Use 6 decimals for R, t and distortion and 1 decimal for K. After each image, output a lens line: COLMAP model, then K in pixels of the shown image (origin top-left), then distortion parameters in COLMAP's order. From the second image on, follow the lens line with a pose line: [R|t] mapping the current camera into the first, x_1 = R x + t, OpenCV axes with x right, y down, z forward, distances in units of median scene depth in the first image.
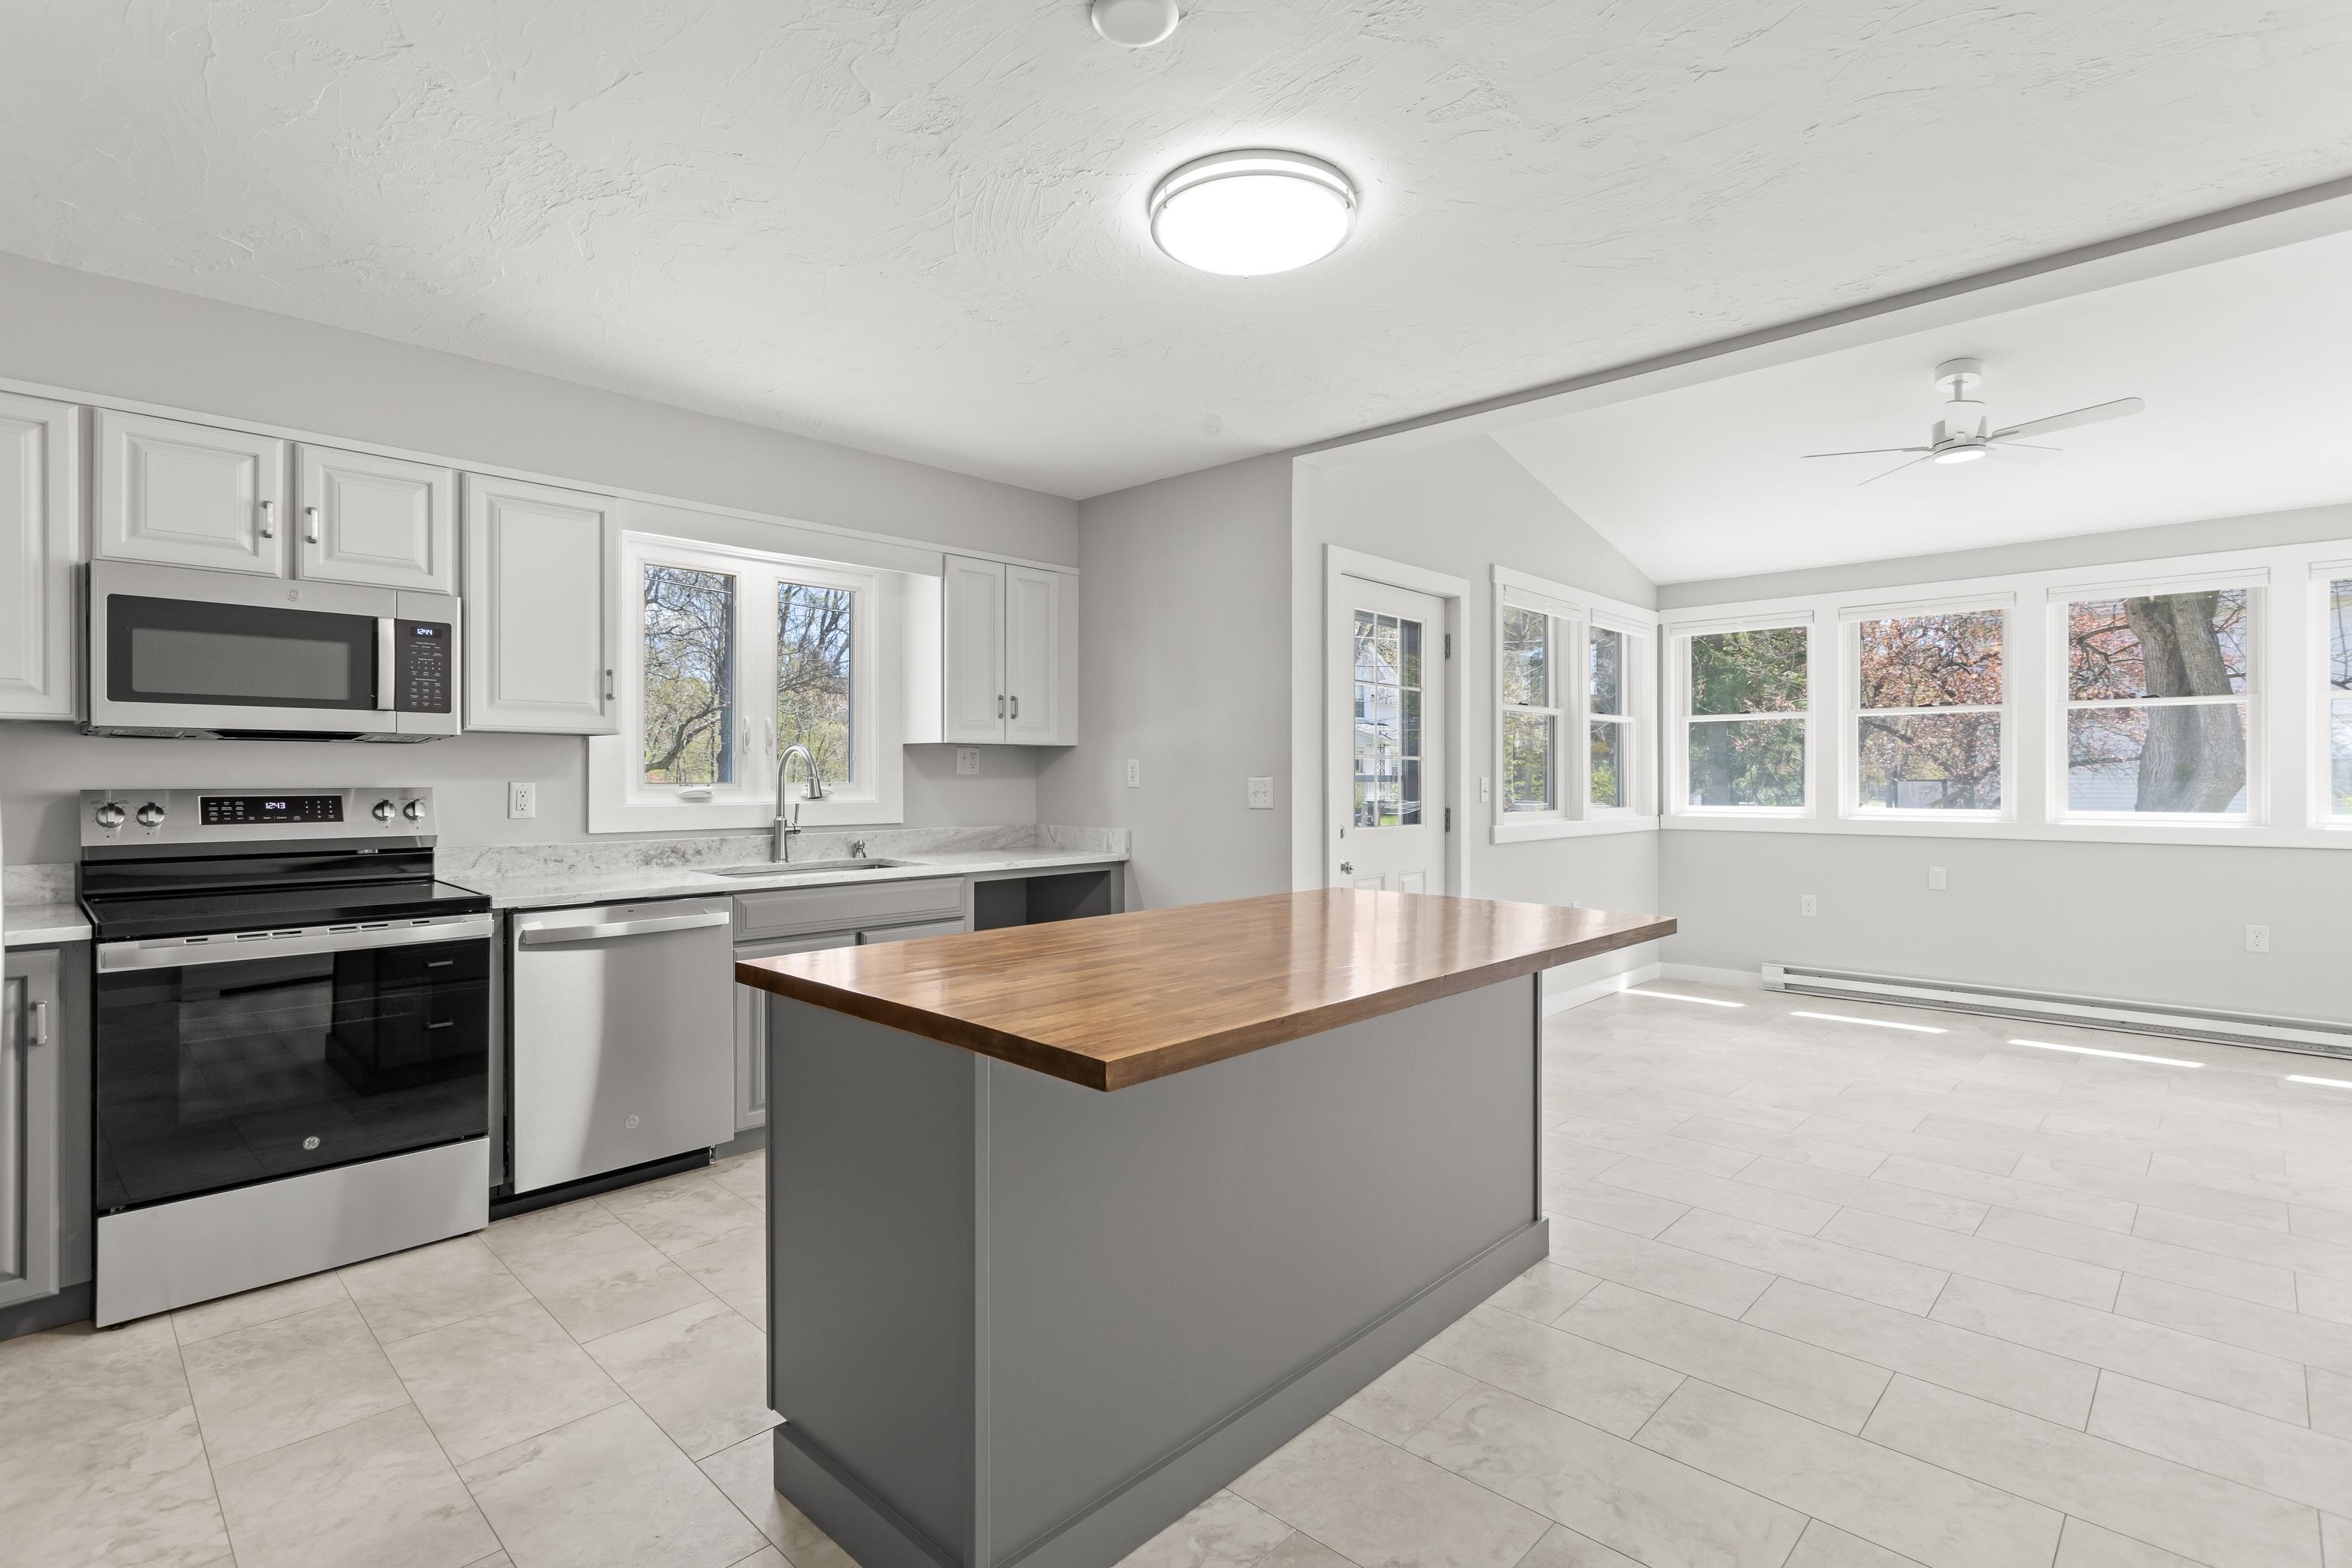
lens RADIAL K [[1112.1, 0, 1197.6], [0, 1112.1, 774.0], [0, 0, 1]] dist [0.000009, 0.001615]
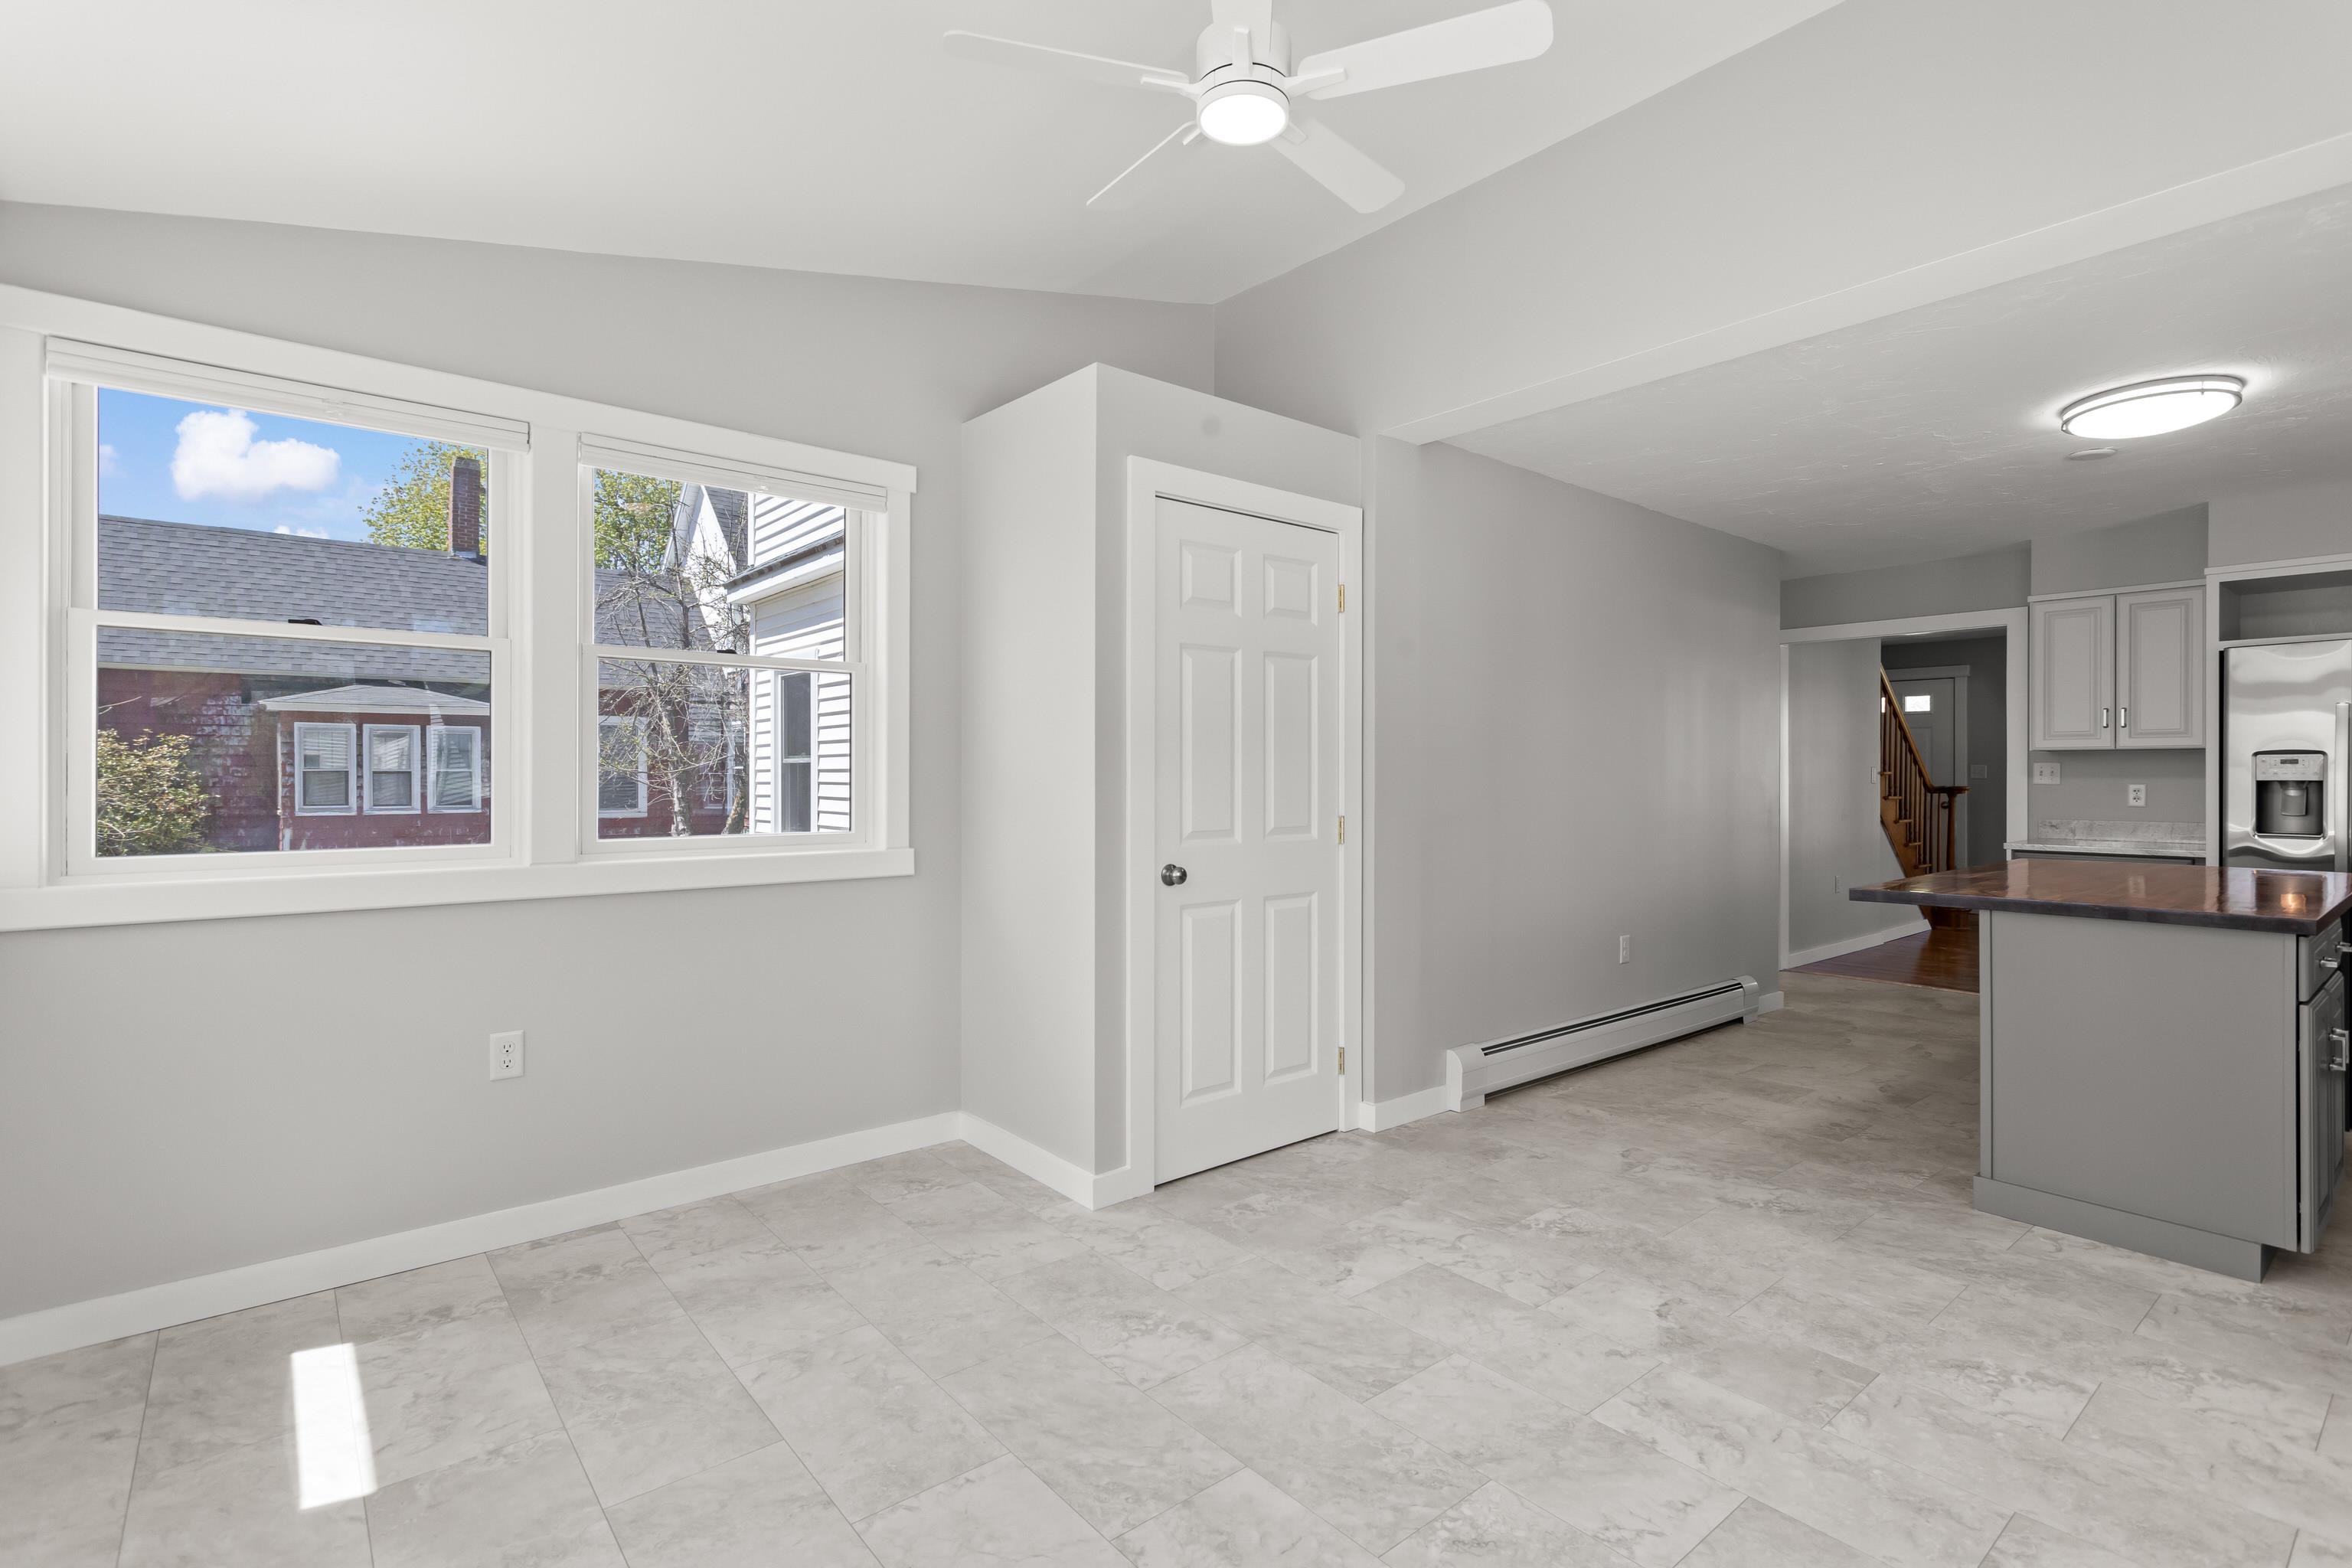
lens RADIAL K [[1112.1, 0, 1185.7], [0, 1112.1, 770.0], [0, 0, 1]] dist [0.000009, 0.001615]
pose [[-0.992740, 0.000306, 0.120282, 0.889073], [-0.000171, 0.999992, -0.003952, -0.000672], [-0.120282, -0.003944, -0.992732, 2.028082]]
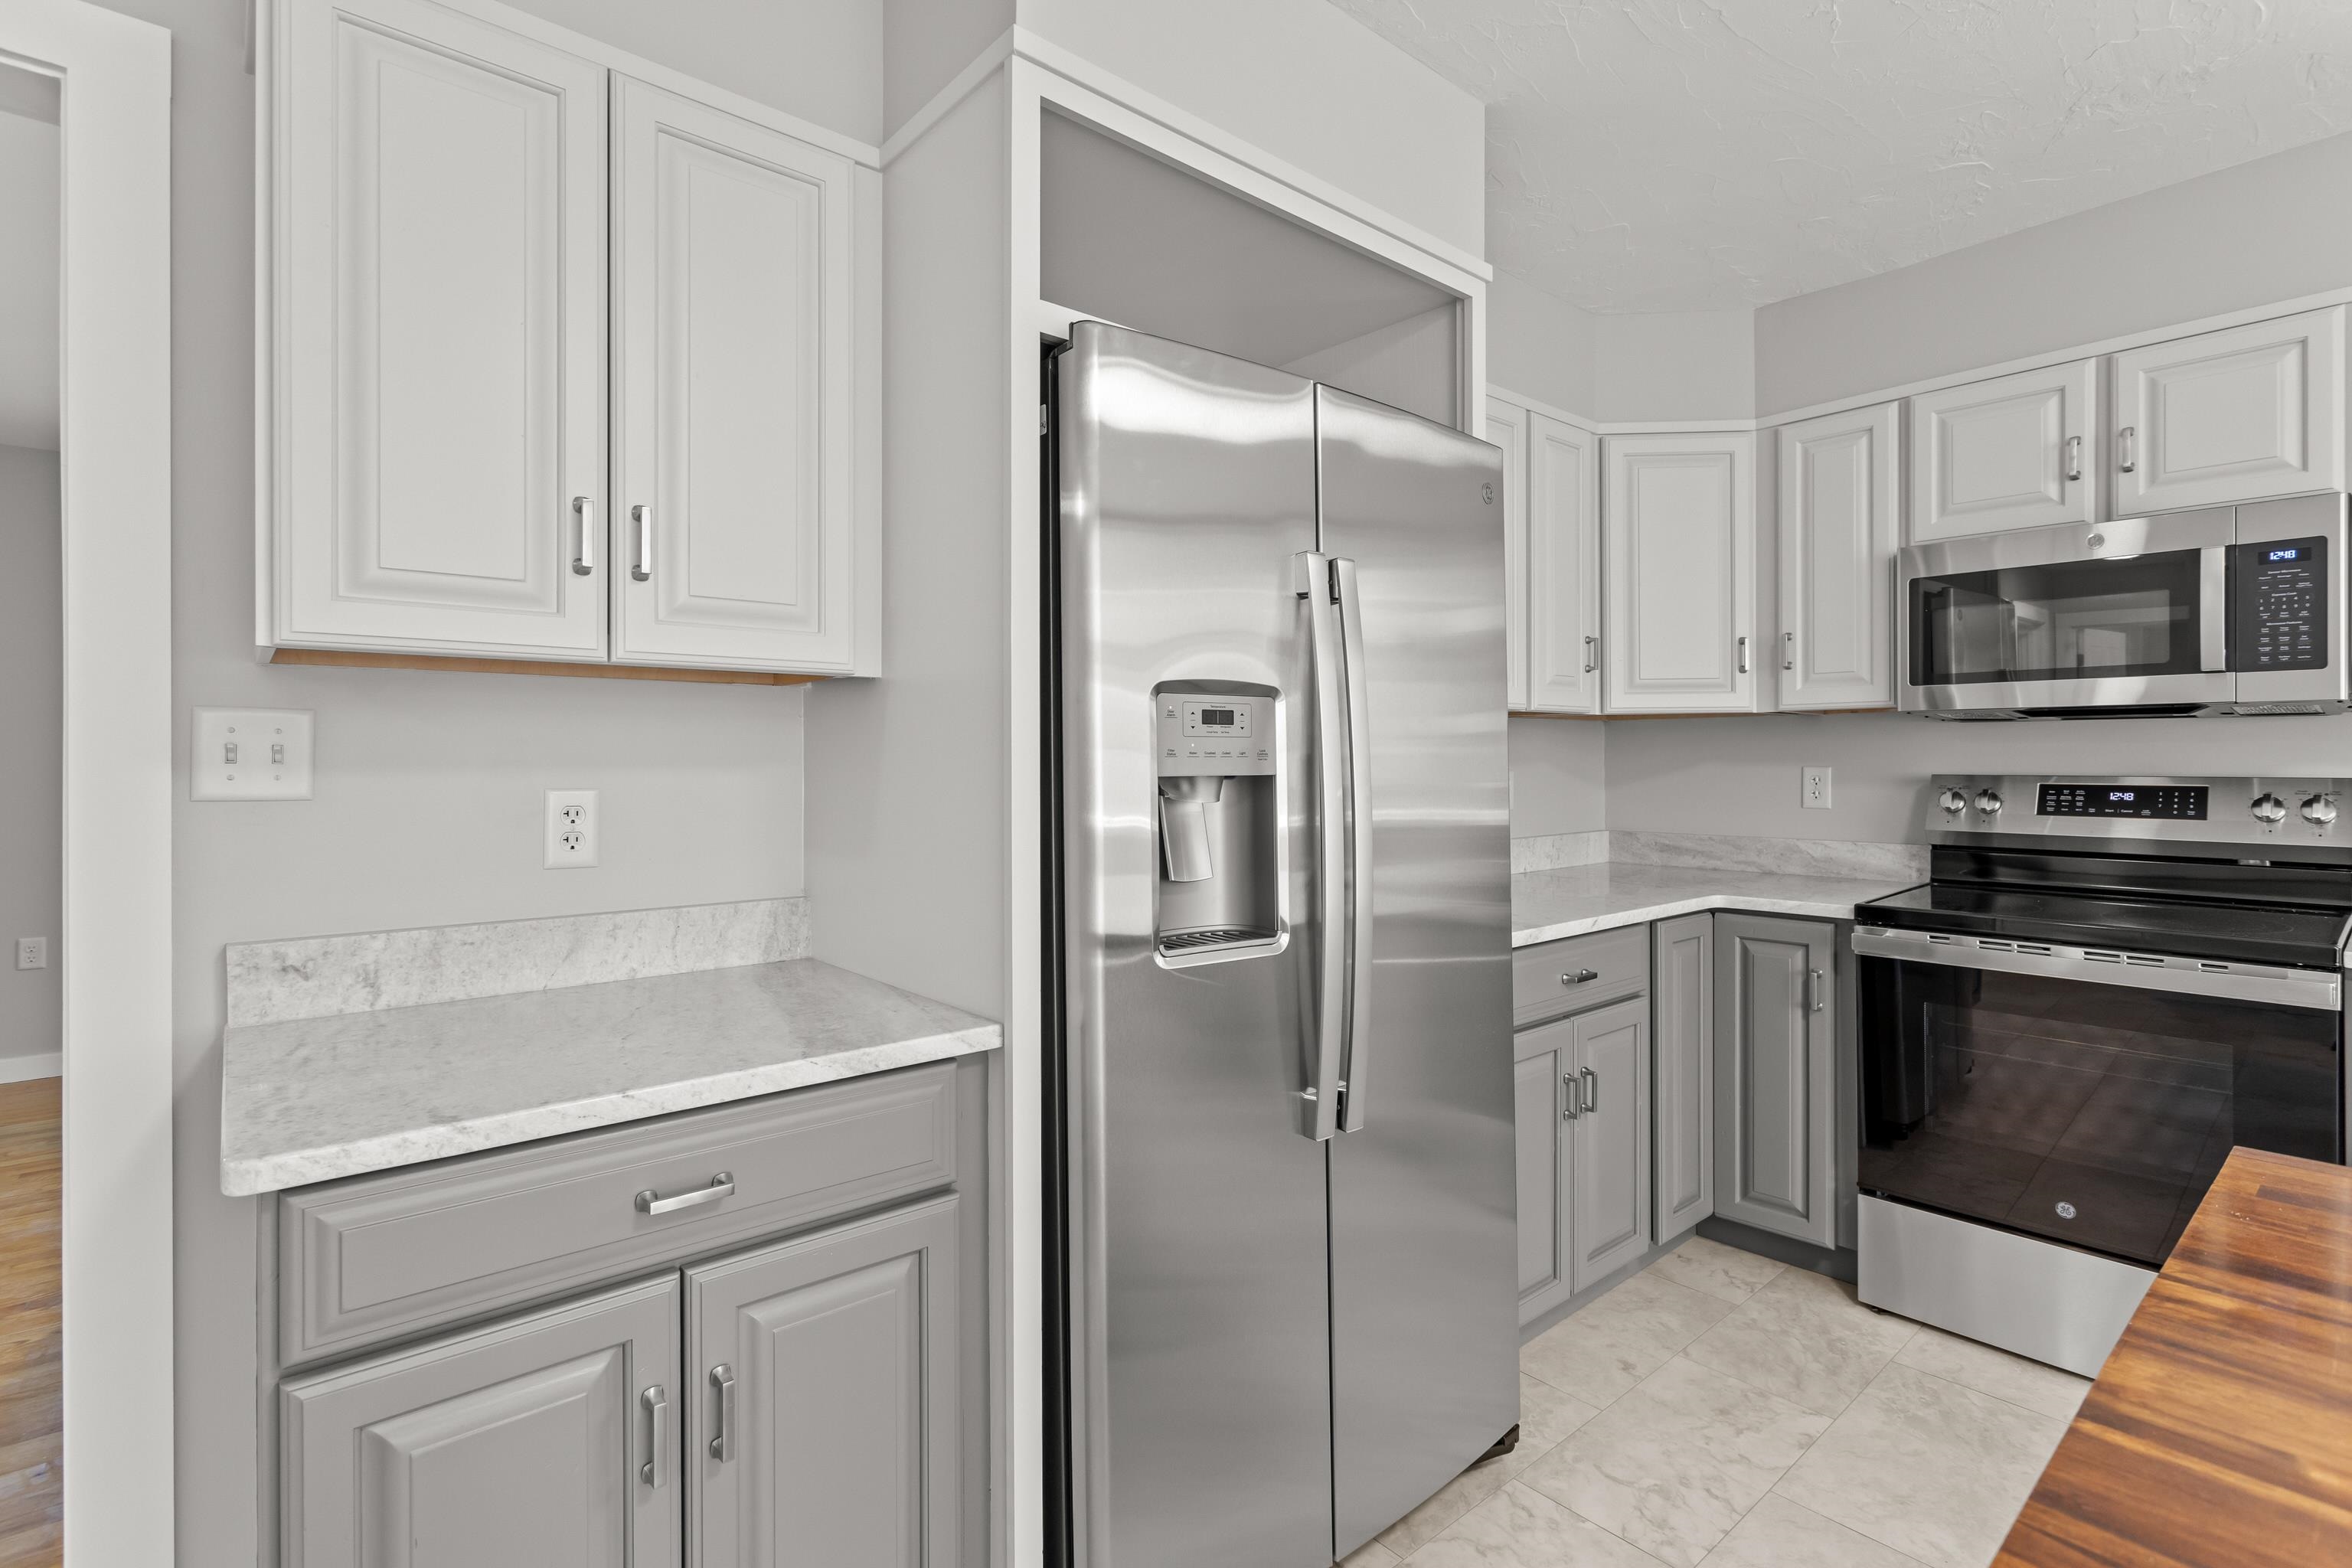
lens RADIAL K [[1112.1, 0, 1178.9], [0, 1112.1, 757.4], [0, 0, 1]] dist [0.000009, 0.001615]
pose [[-0.102410, -0.001820, -0.994741, 0.074101], [0.001094, 0.999998, -0.001942, 0.000022], [0.994742, -0.001287, -0.102407, 0.384725]]
